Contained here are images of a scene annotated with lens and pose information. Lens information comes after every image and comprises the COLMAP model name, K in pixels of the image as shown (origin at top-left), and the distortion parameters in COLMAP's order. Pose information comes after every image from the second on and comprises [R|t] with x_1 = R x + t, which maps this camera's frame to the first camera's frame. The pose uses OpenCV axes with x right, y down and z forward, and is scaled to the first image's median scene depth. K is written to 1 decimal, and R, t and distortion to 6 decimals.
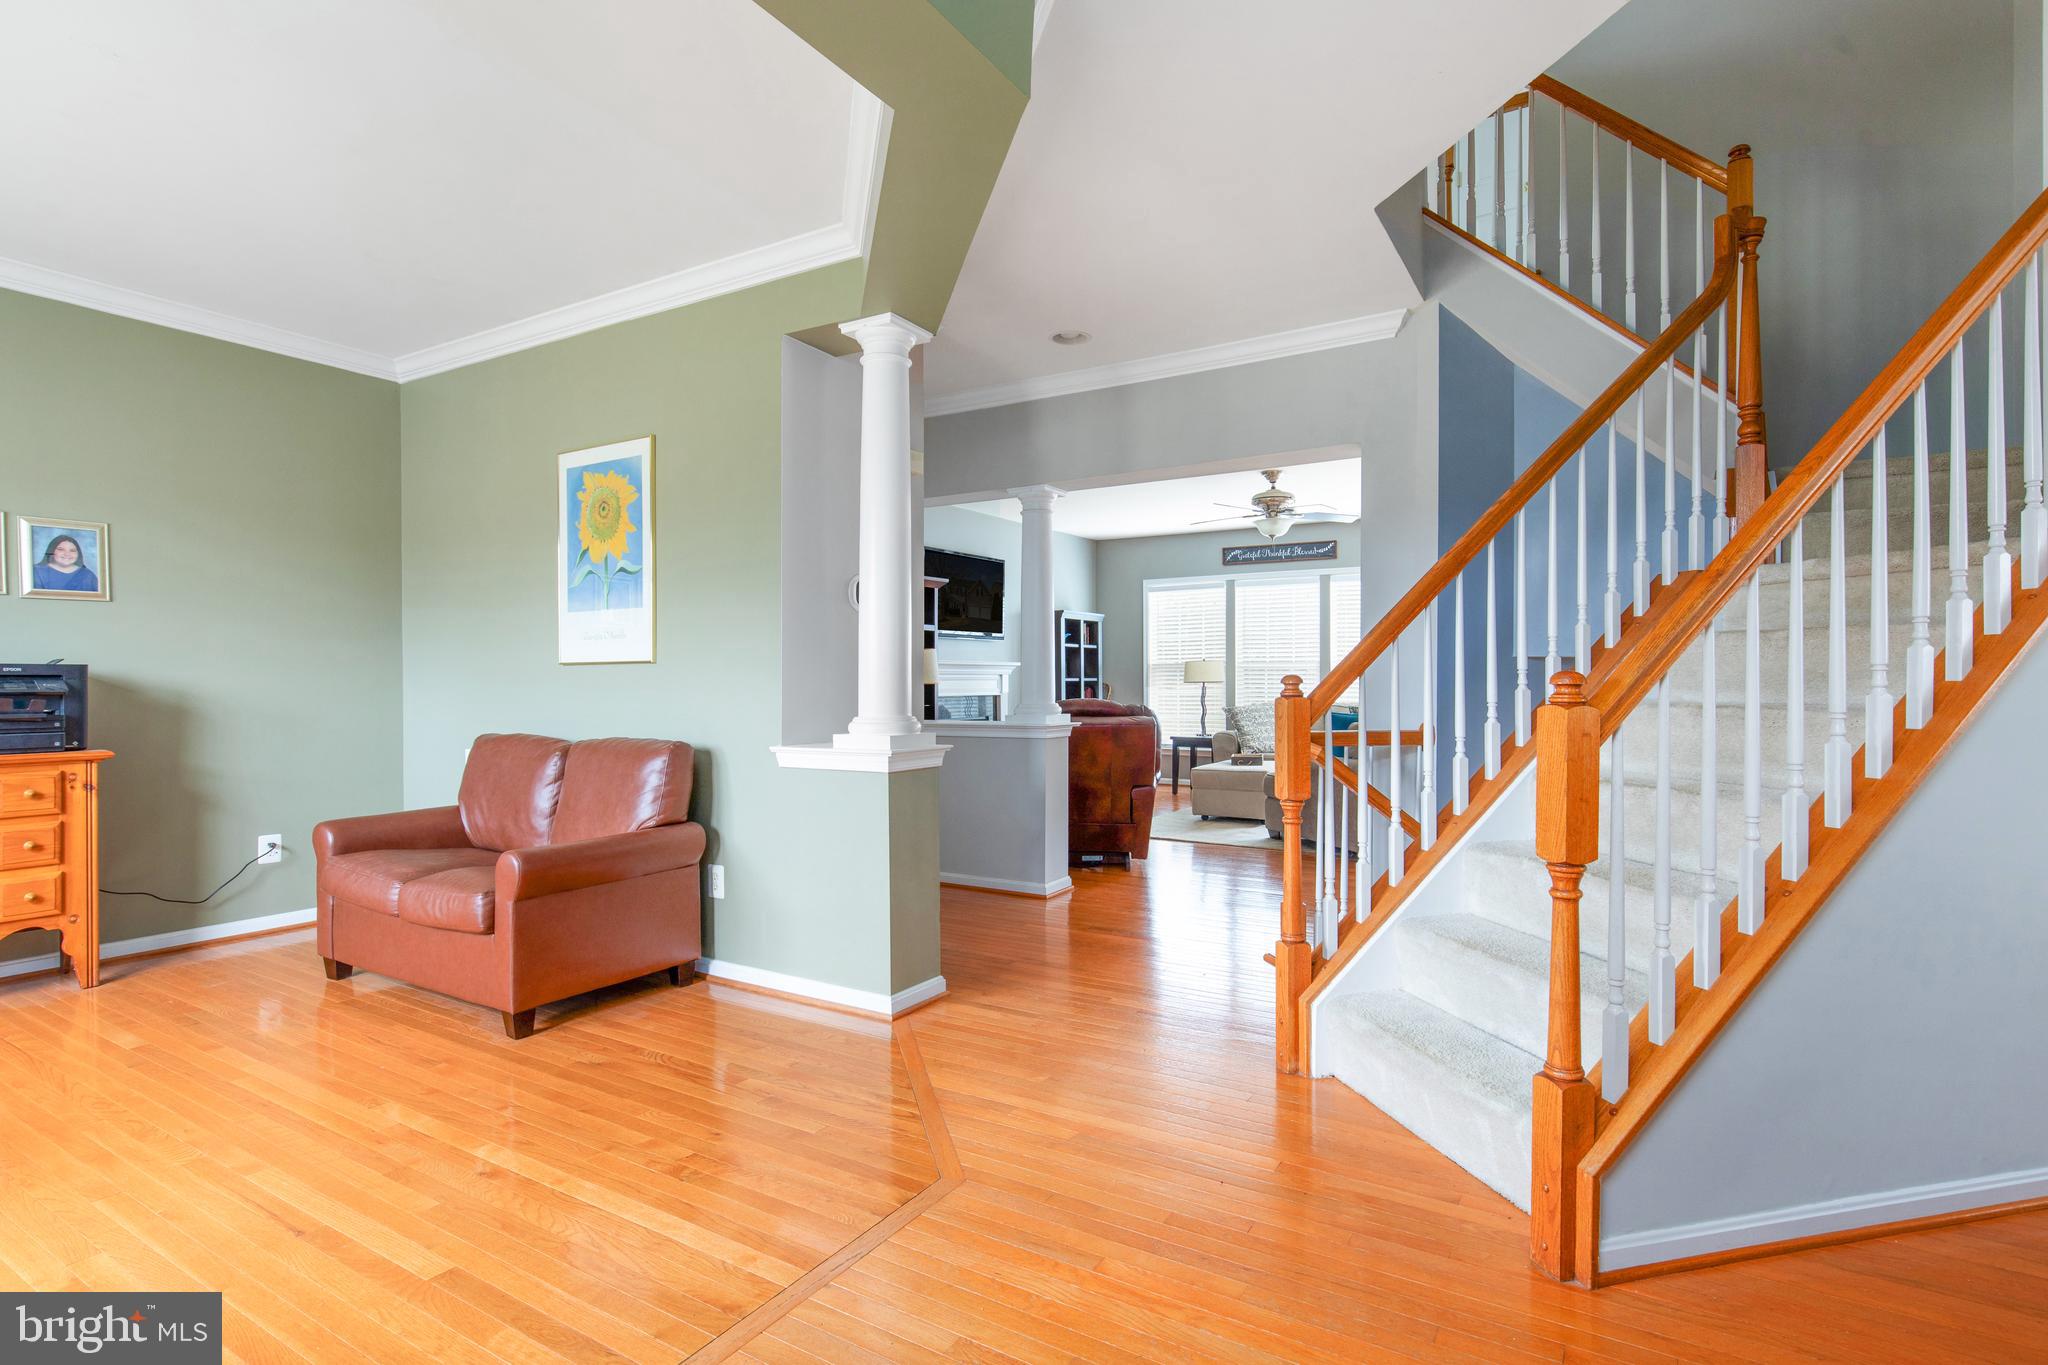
lens RADIAL K [[1031.8, 0, 1024.0], [0, 1031.8, 682.5], [0, 0, 1]] dist [0.000992, 0.000163]
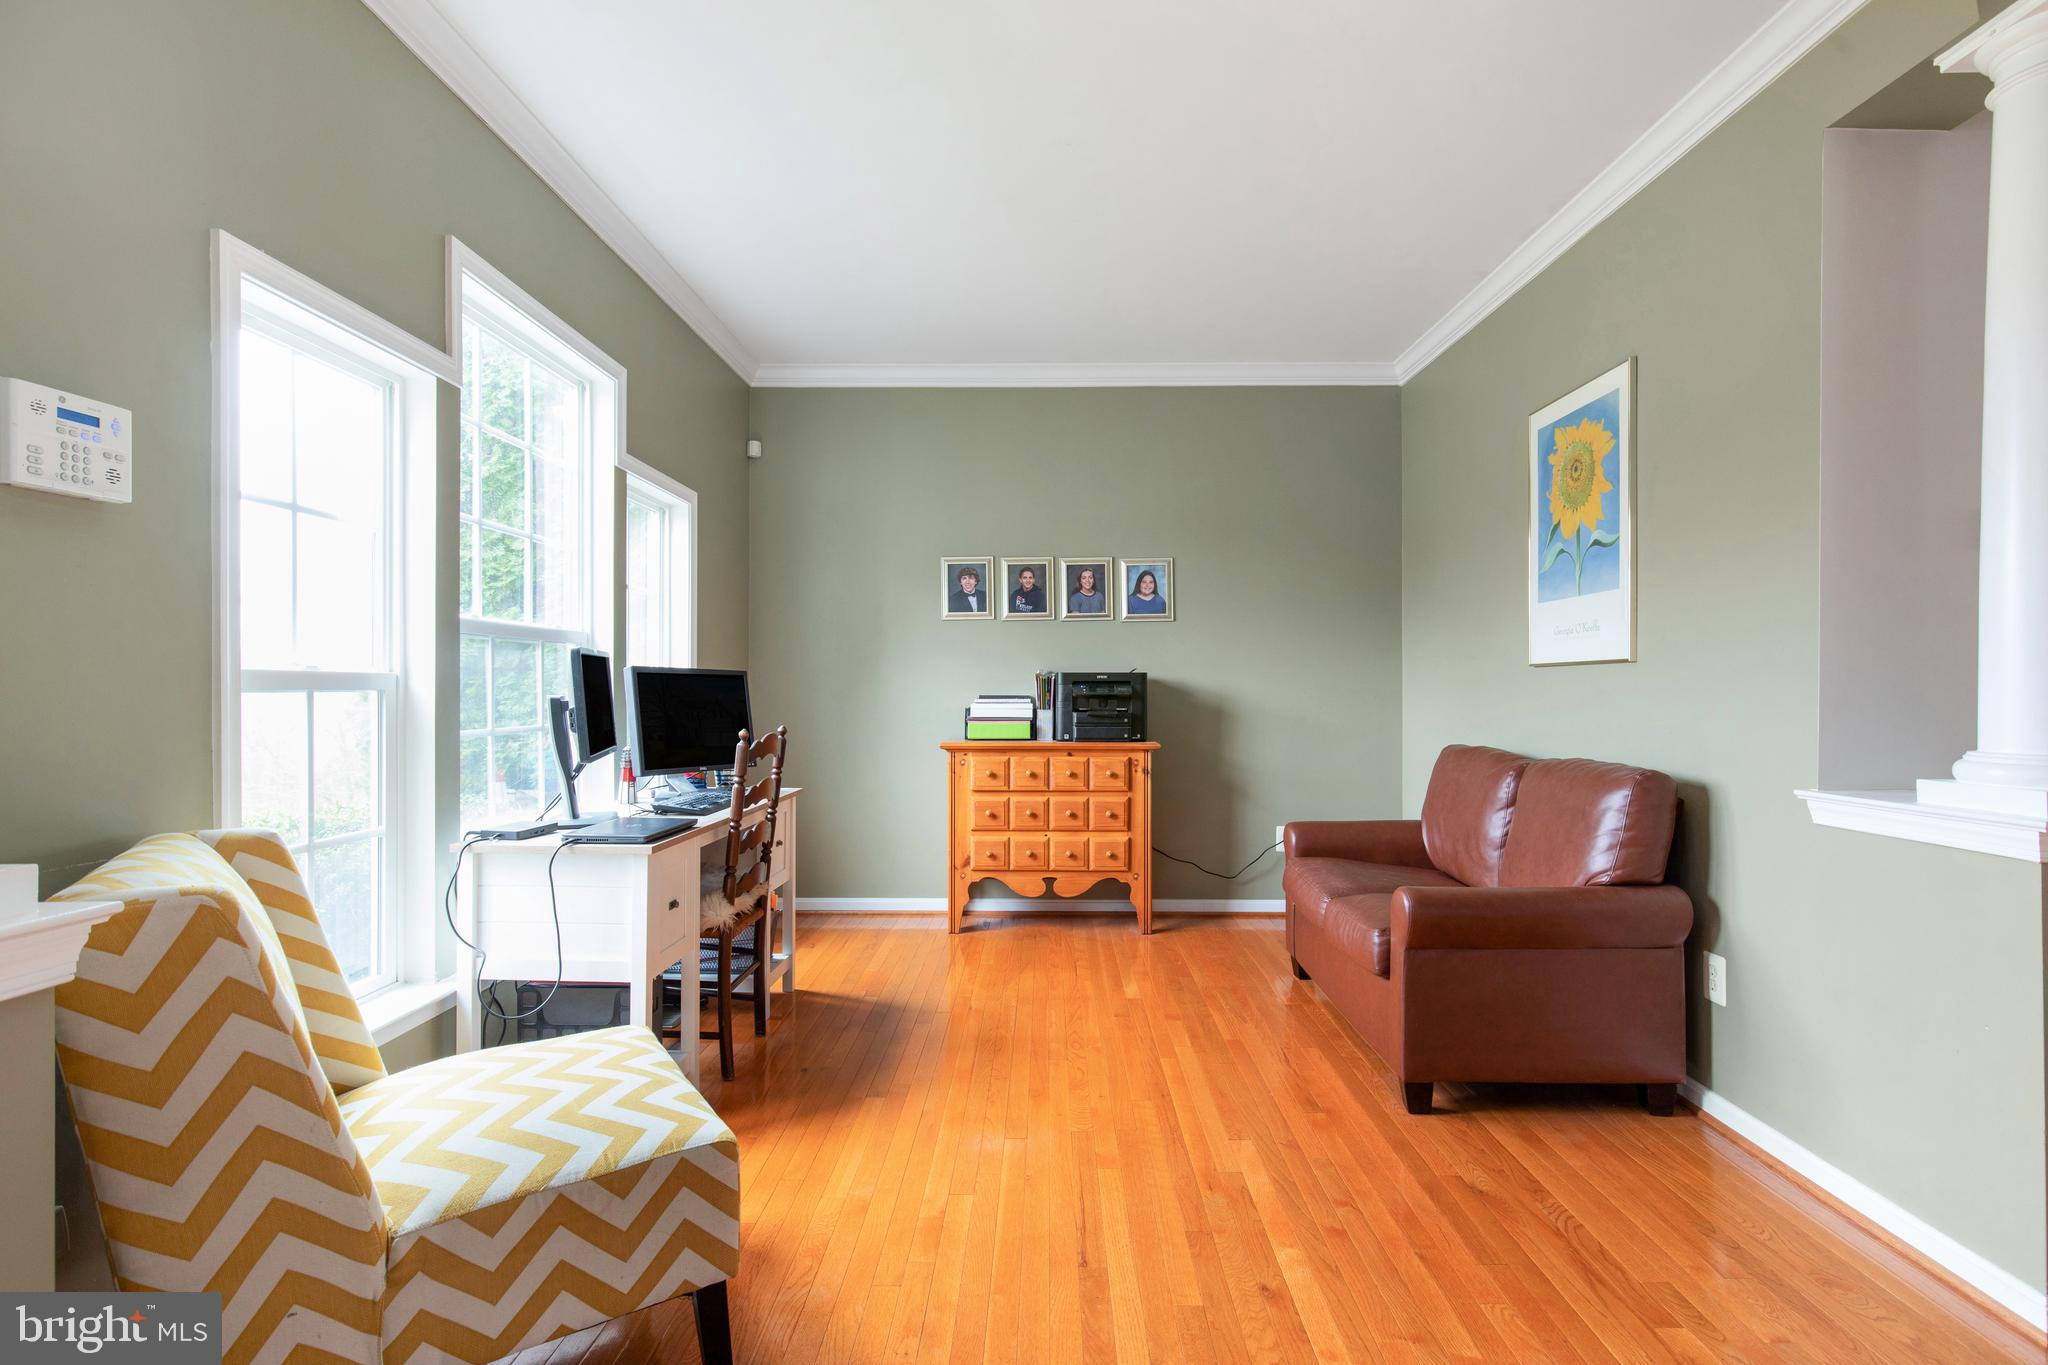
lens RADIAL K [[978.9, 0, 1025.8], [0, 978.9, 687.4], [0, 0, 1]] dist [0.001404, -0.000453]
pose [[0.510719, 0.001603, -0.859746, 0.028013], [-0.001597, 0.999998, 0.000916, -0.000303], [0.859746, 0.000905, 0.510721, 0.278809]]
